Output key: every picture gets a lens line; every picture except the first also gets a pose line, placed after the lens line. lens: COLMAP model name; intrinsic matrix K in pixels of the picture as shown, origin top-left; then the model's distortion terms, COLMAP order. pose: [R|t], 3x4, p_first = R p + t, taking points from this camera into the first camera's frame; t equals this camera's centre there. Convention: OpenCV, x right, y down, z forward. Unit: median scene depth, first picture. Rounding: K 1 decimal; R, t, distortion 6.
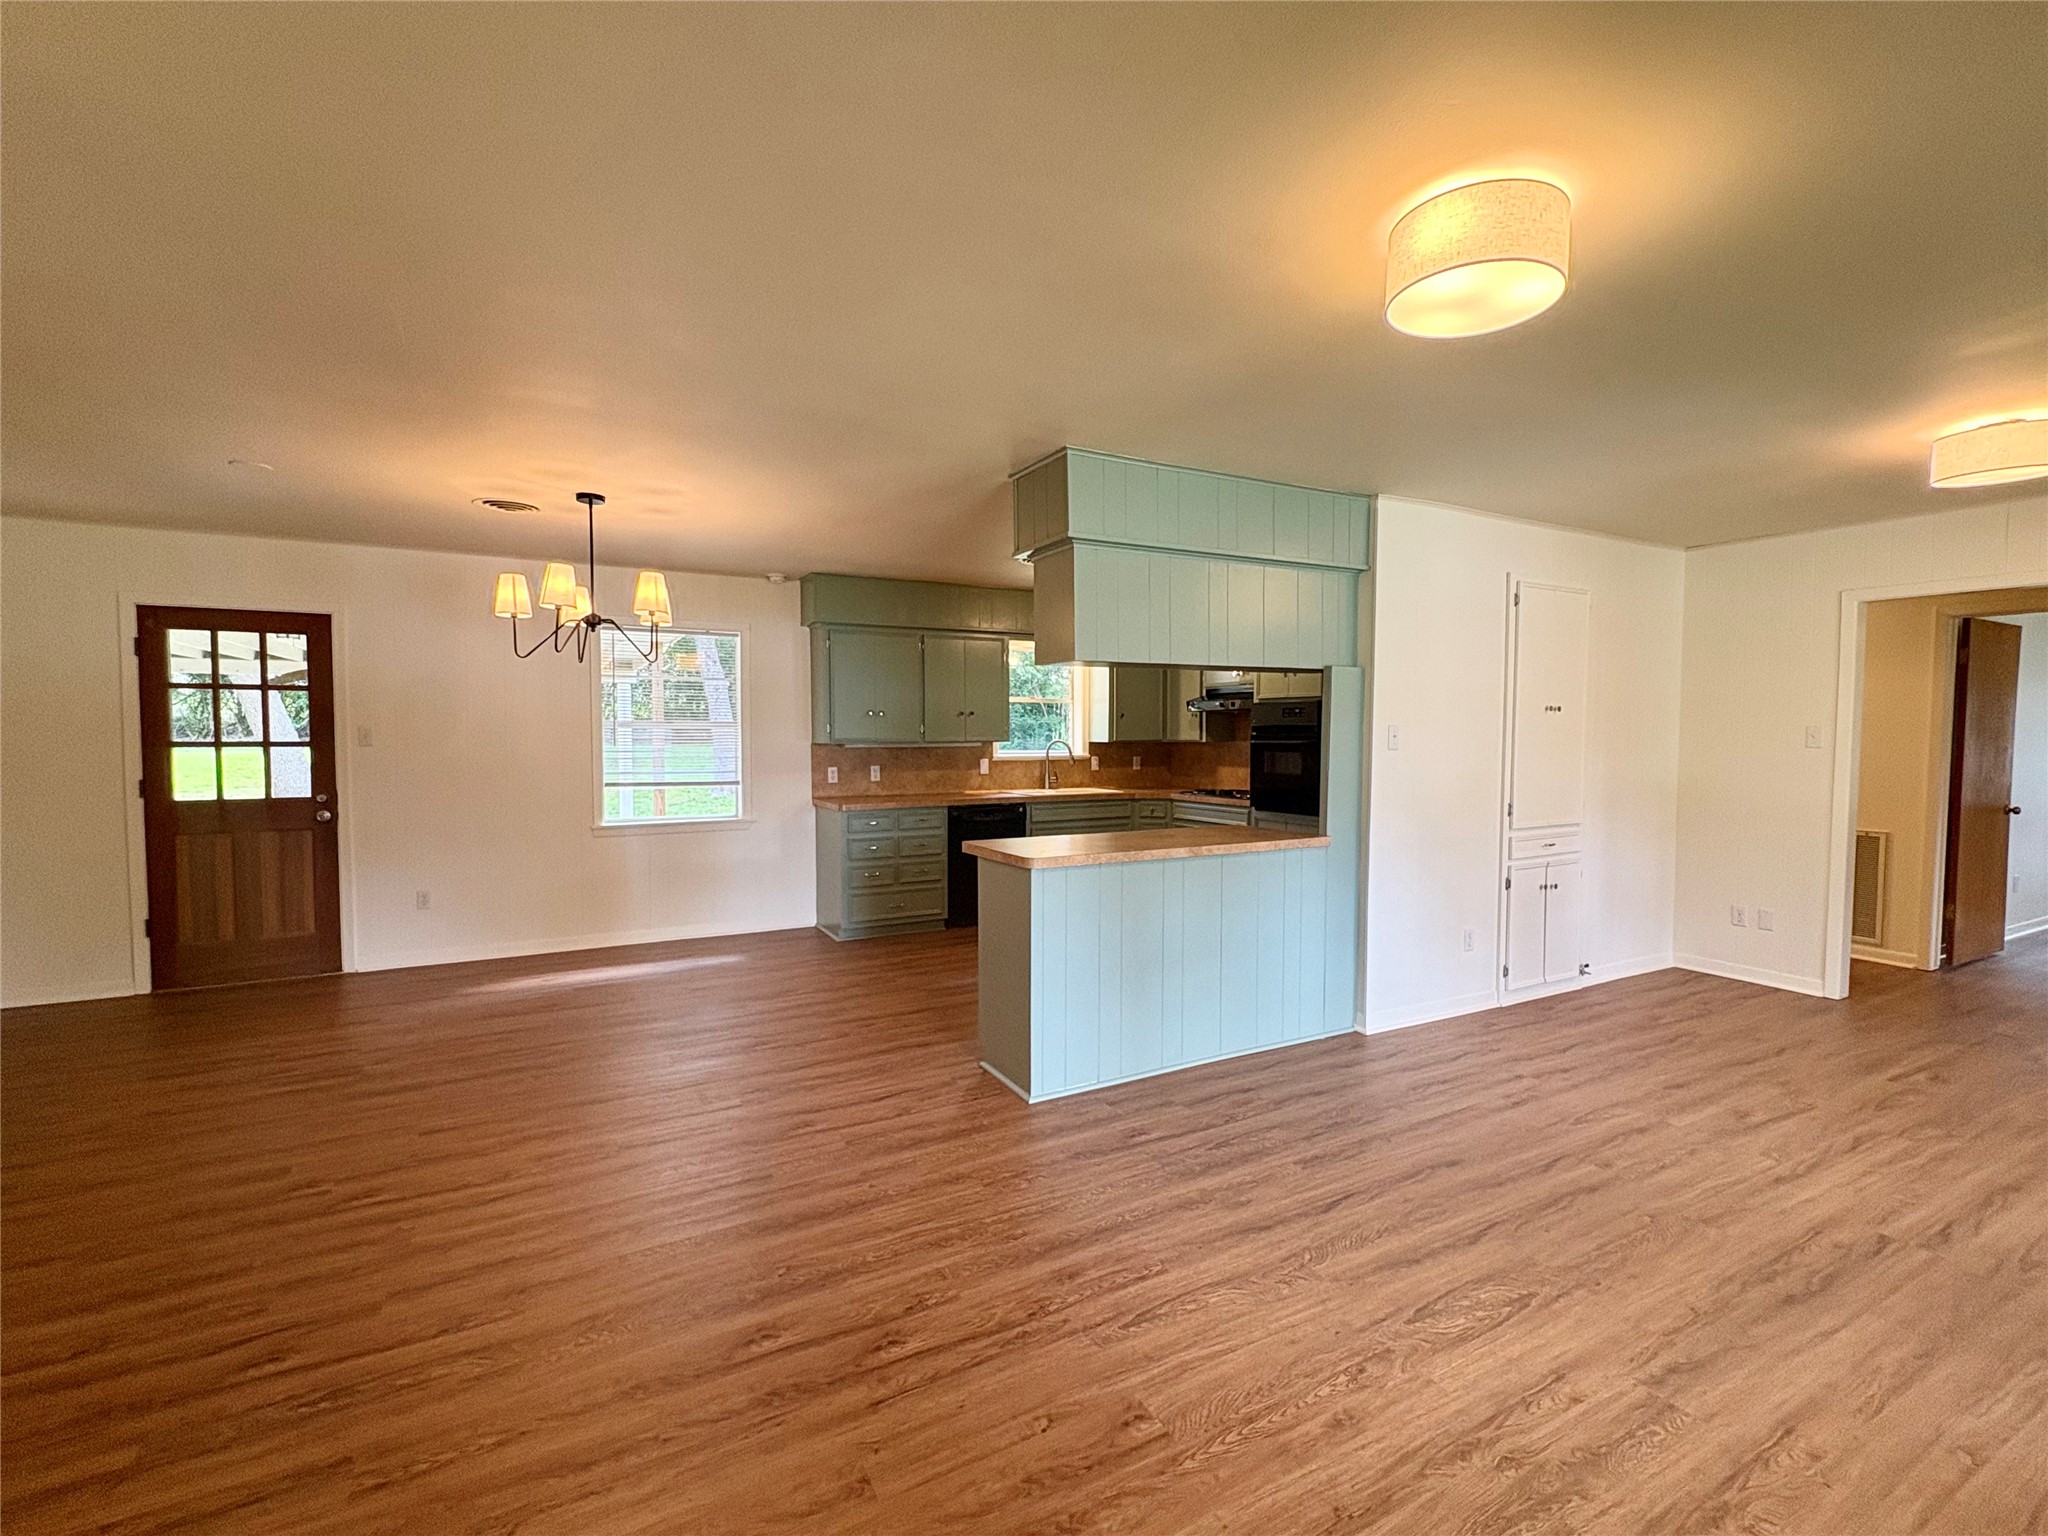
lens RADIAL K [[907.3, 0, 1025.6], [0, 907.3, 767.5], [0, 0, 1]] dist [0.001065, -0.000144]
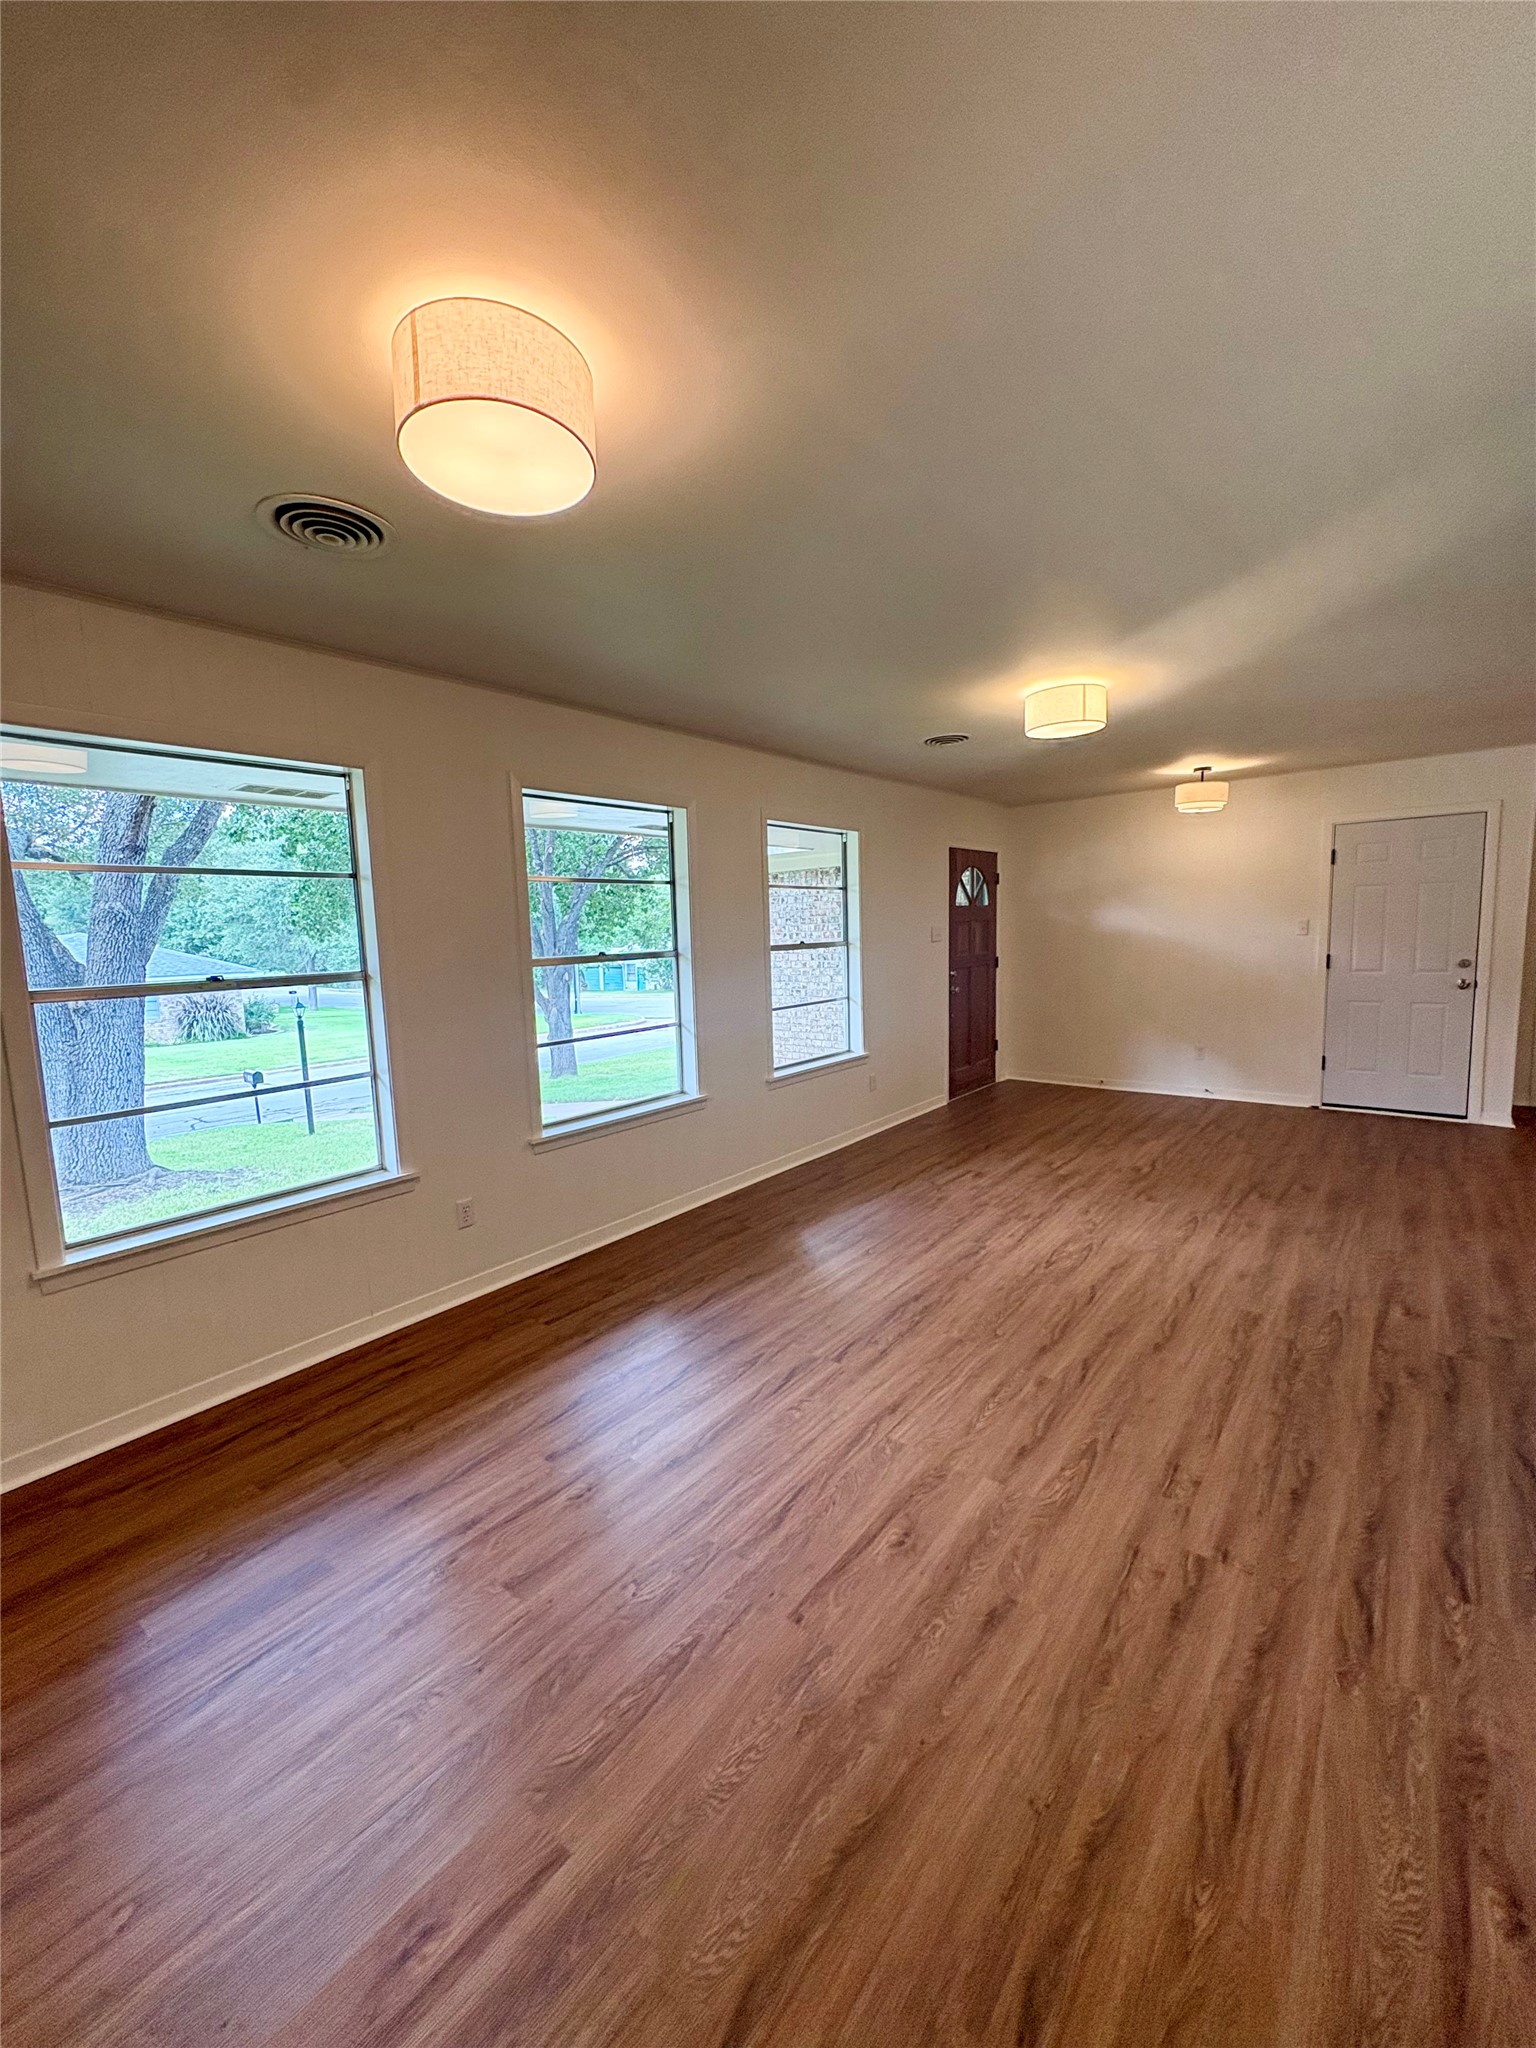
lens RADIAL K [[817.3, 0, 776.0], [0, 817.3, 1022.2], [0, 0, 1]] dist [0.000437, 0.000525]
pose [[-0.917720, 0.074444, -0.390189, 0.909295], [0.014191, 0.987800, 0.155083, -0.065343], [0.396974, 0.136785, -0.907580, 1.220068]]
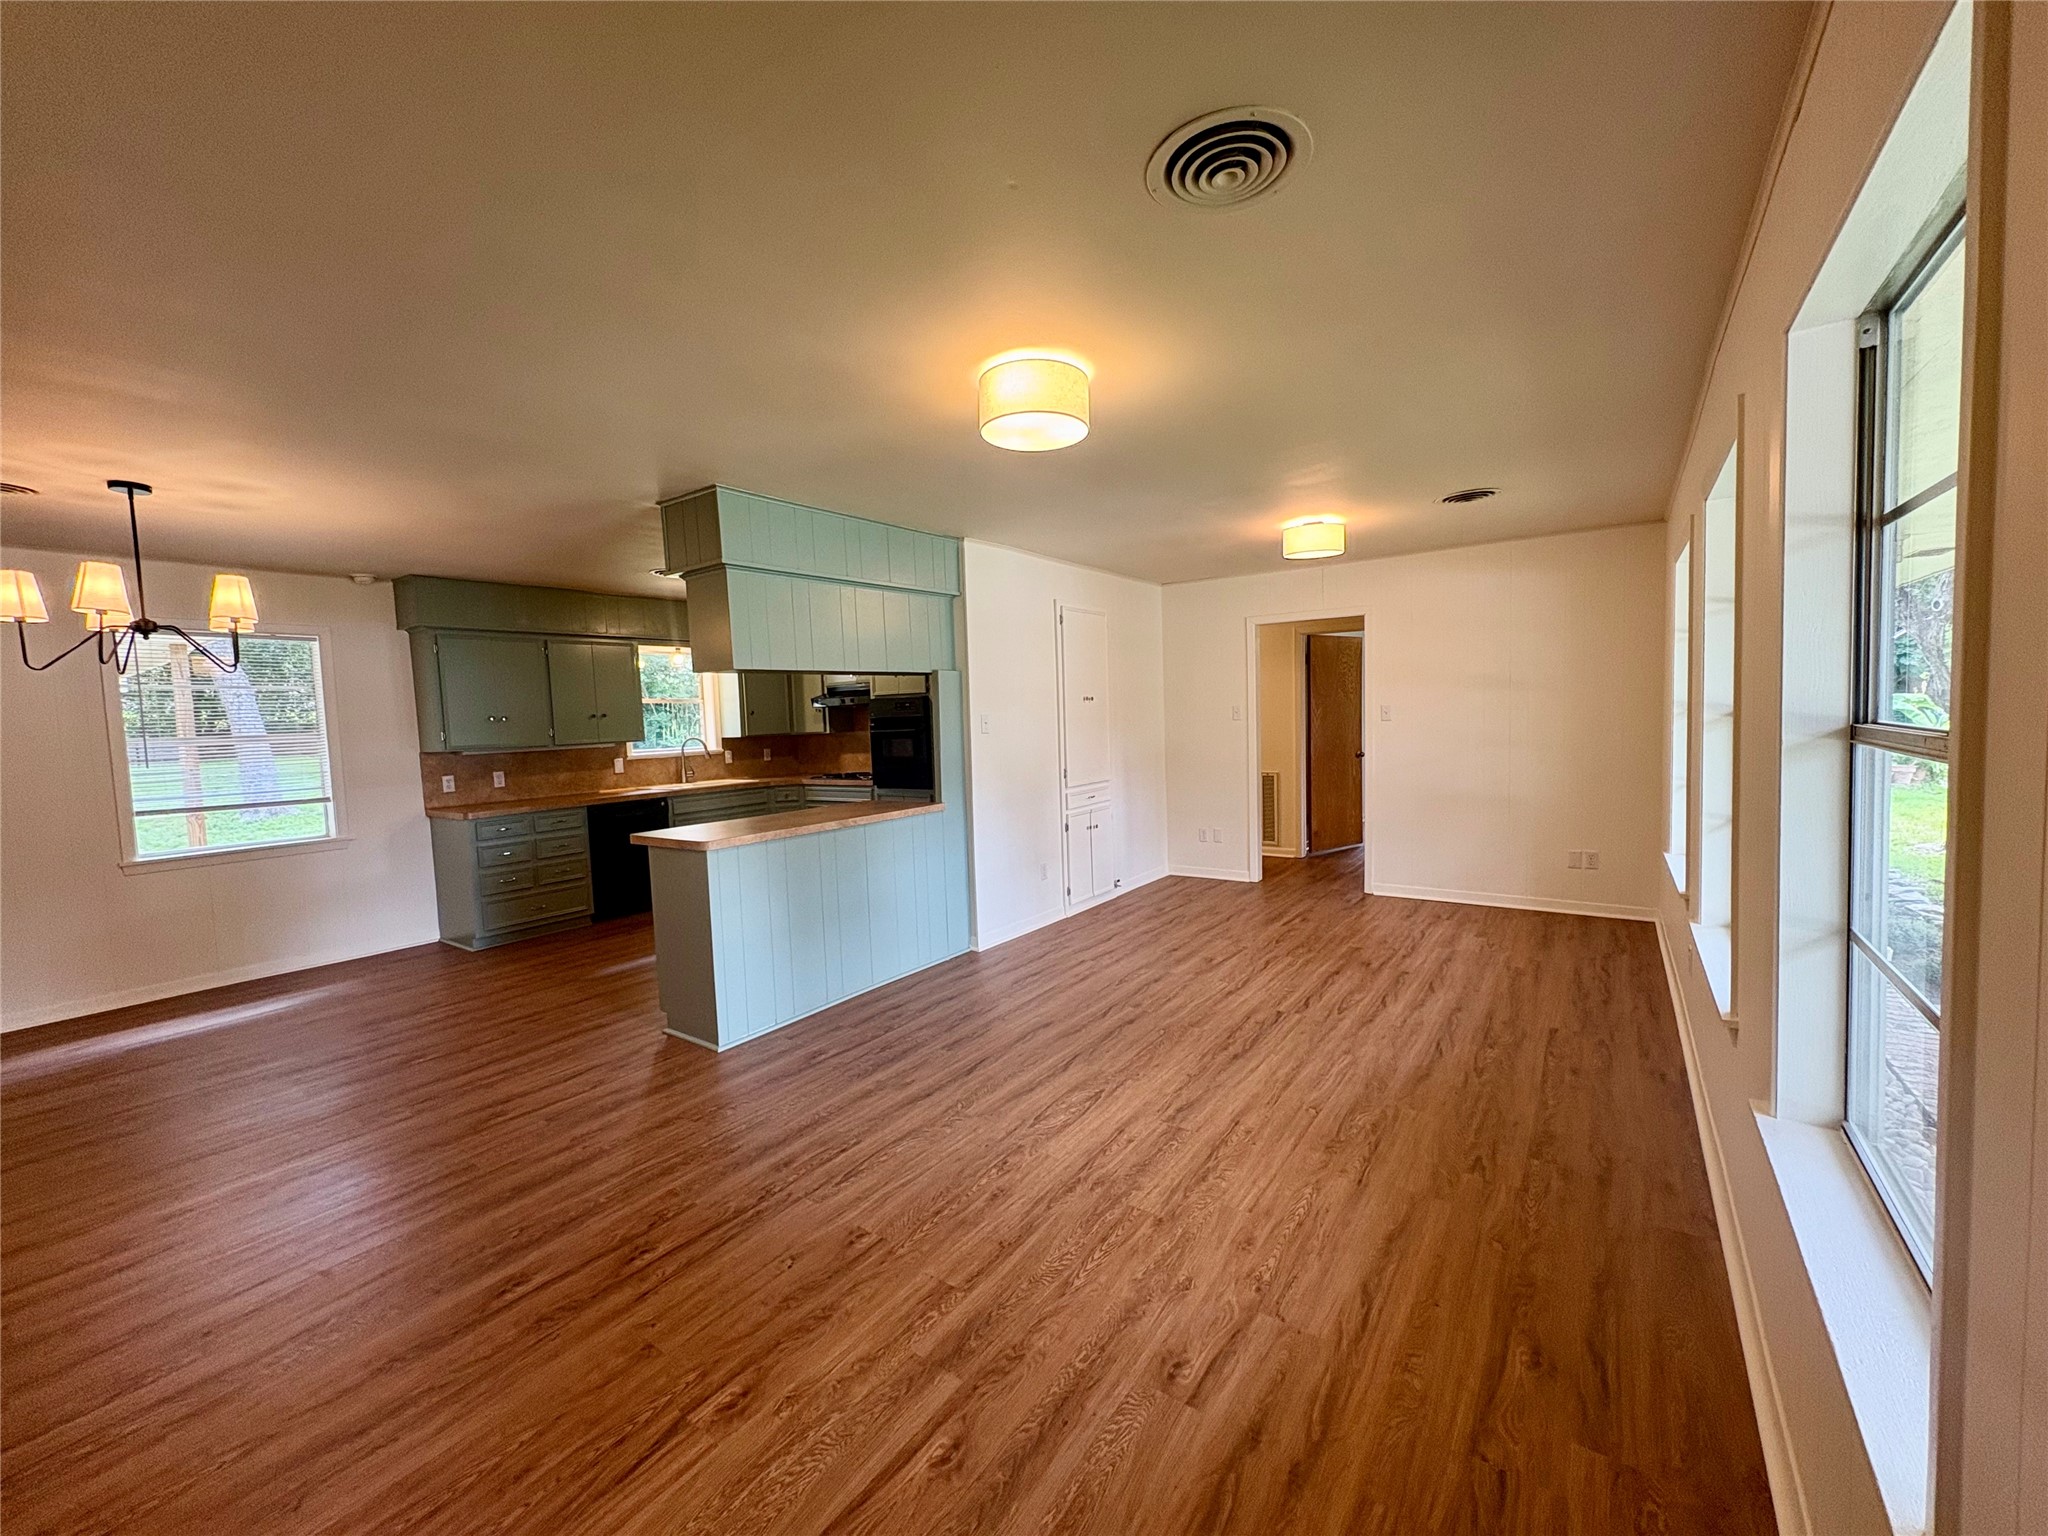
lens RADIAL K [[817.3, 0, 1025.7], [0, 817.3, 768.0], [0, 0, 1]] dist [0.000437, 0.000525]
pose [[0.897281, -0.061985, 0.437086, -0.067321], [0.054644, 0.998074, 0.029364, -0.001191], [-0.438065, -0.002464, 0.898940, -0.095408]]
